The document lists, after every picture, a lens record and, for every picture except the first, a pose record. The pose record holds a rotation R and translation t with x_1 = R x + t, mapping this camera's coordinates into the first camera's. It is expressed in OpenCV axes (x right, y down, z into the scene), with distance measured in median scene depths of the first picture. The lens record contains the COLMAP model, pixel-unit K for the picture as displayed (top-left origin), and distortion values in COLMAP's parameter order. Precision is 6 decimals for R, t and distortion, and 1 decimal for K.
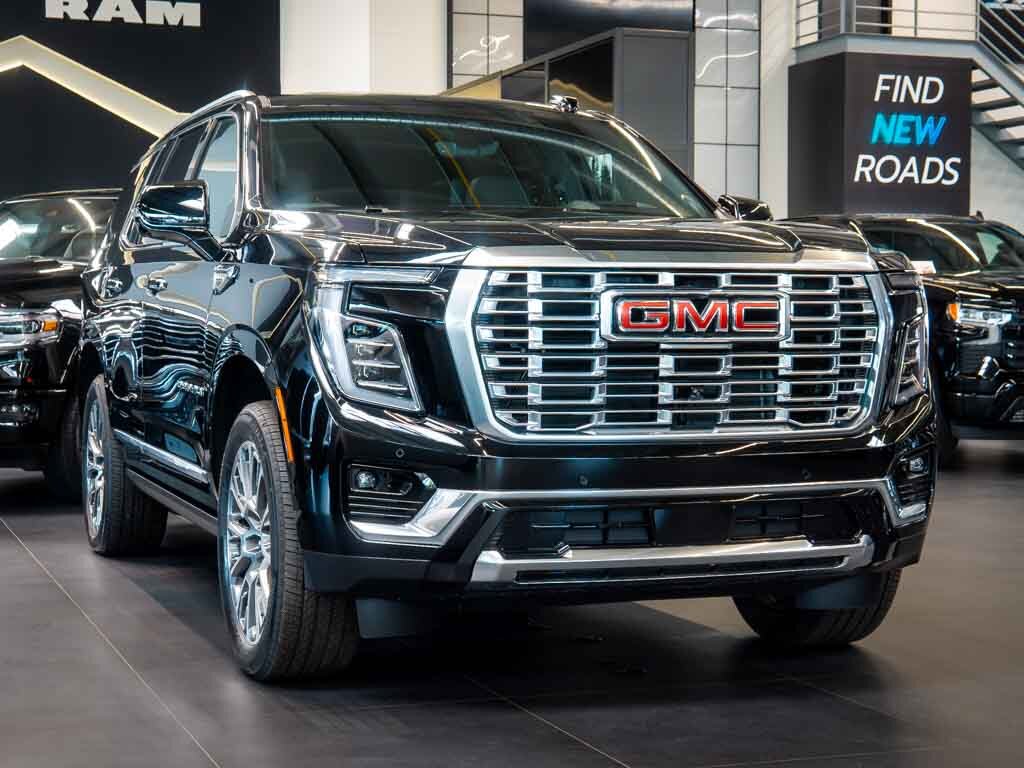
lens RADIAL K [[1794.1, 0, 418.1], [0, 1794.1, 384.7], [0, 0, 1]] dist [-0.022093, -0.138200]
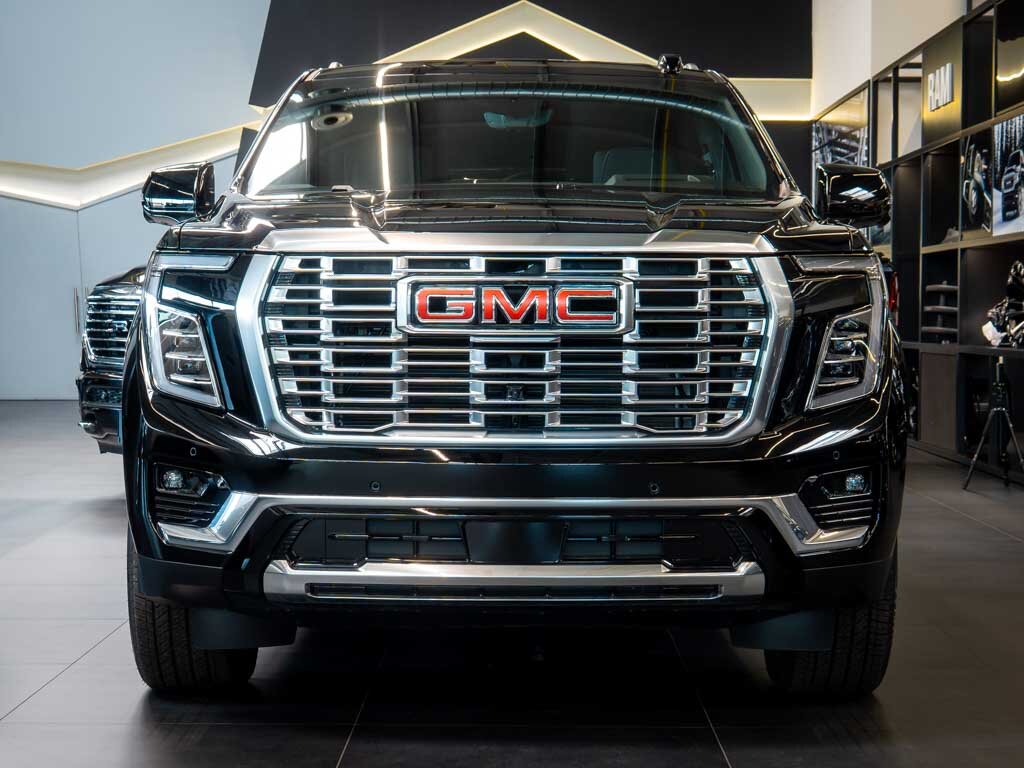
lens RADIAL K [[1838.4, 0, 512.0], [0, 1838.4, 384.0], [0, 0, 1]] dist [0.063226, 0.018673]
pose [[0.949461, 0.014398, -0.313556, 0.438714], [-0.013296, 0.999896, 0.005651, -0.004689], [0.313604, -0.001197, 0.949553, 0.136006]]
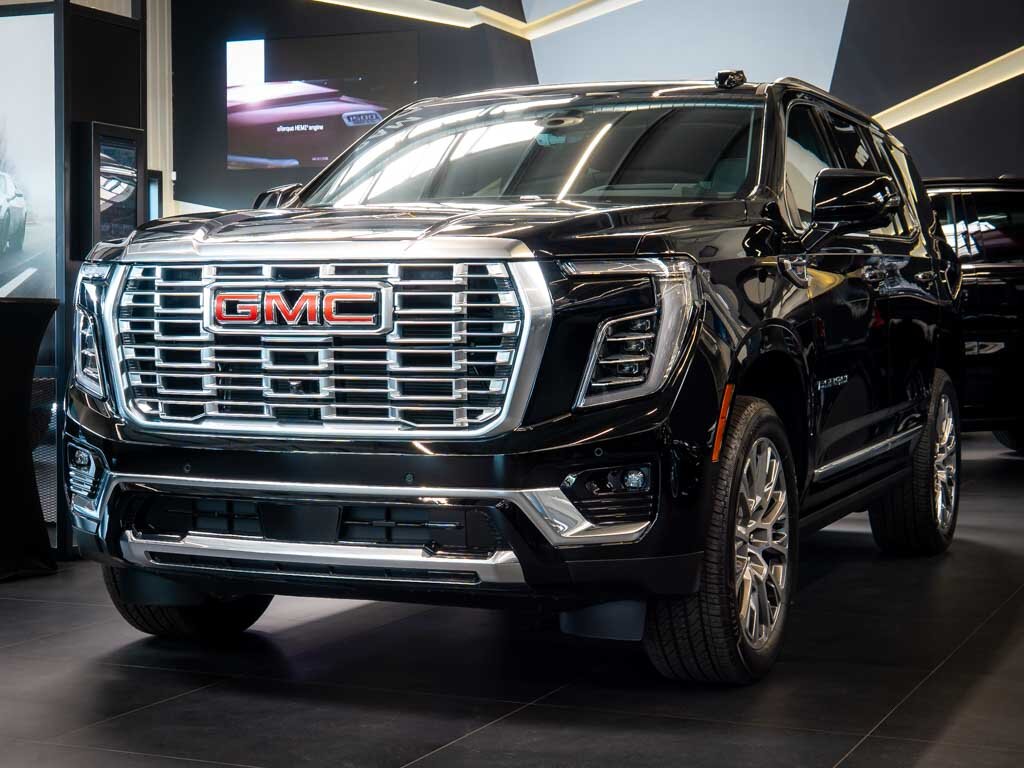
lens RADIAL K [[1838.4, 0, 512.0], [0, 1838.4, 384.0], [0, 0, 1]] dist [0.063226, 0.018673]
pose [[0.757694, 0.024310, -0.652157, 0.899176], [-0.024853, 0.999656, 0.008389, -0.008394], [0.652137, 0.009851, 0.758037, 0.314583]]
